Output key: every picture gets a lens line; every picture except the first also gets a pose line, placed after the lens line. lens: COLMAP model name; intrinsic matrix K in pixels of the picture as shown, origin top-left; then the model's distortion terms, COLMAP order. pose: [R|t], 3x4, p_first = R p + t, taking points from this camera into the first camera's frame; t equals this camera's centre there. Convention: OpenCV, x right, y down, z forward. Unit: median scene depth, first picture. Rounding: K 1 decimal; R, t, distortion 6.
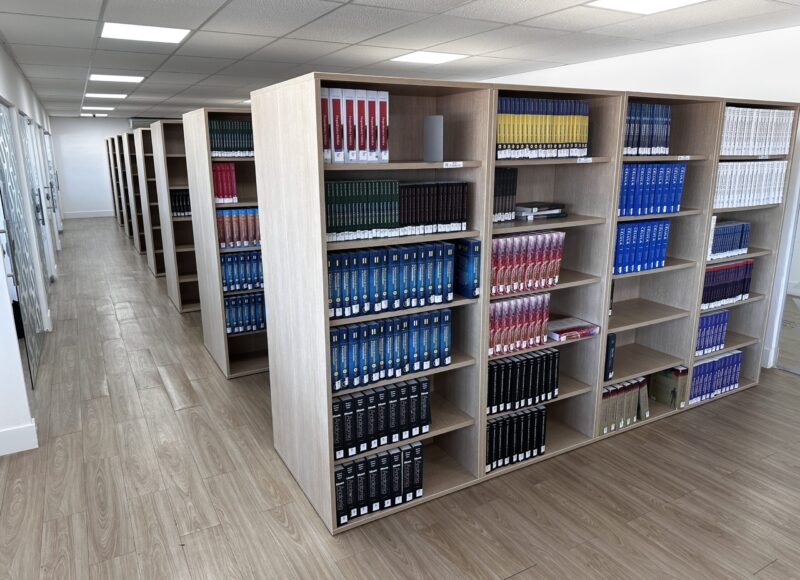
lens RADIAL K [[564.1, 0, 400.0], [0, 564.1, 290.0], [0, 0, 1]] dist [0.006865, 0.001946]
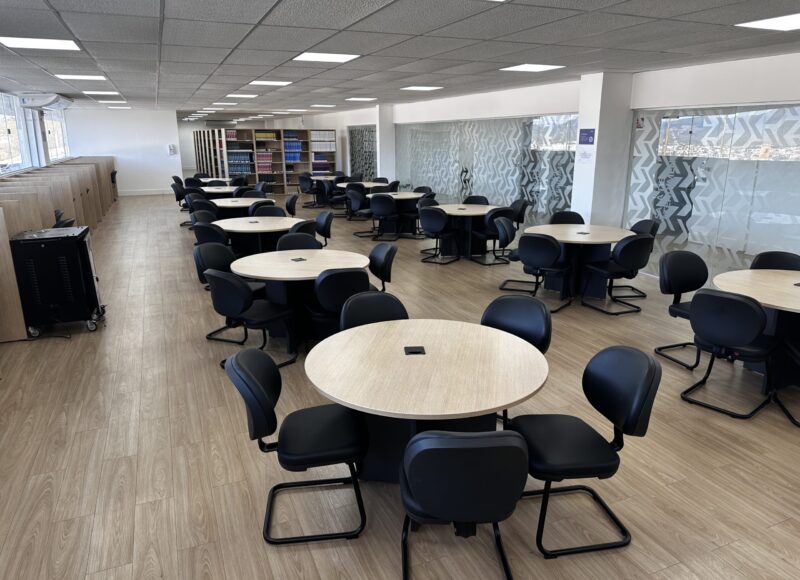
lens RADIAL K [[564.1, 0, 400.0], [0, 564.1, 290.0], [0, 0, 1]] dist [0.006865, 0.001946]
pose [[0.993282, 0.041060, -0.108188, 2.360333], [-0.038760, 0.998977, 0.023280, 1.165893], [0.109034, -0.018930, 0.993858, -4.843921]]
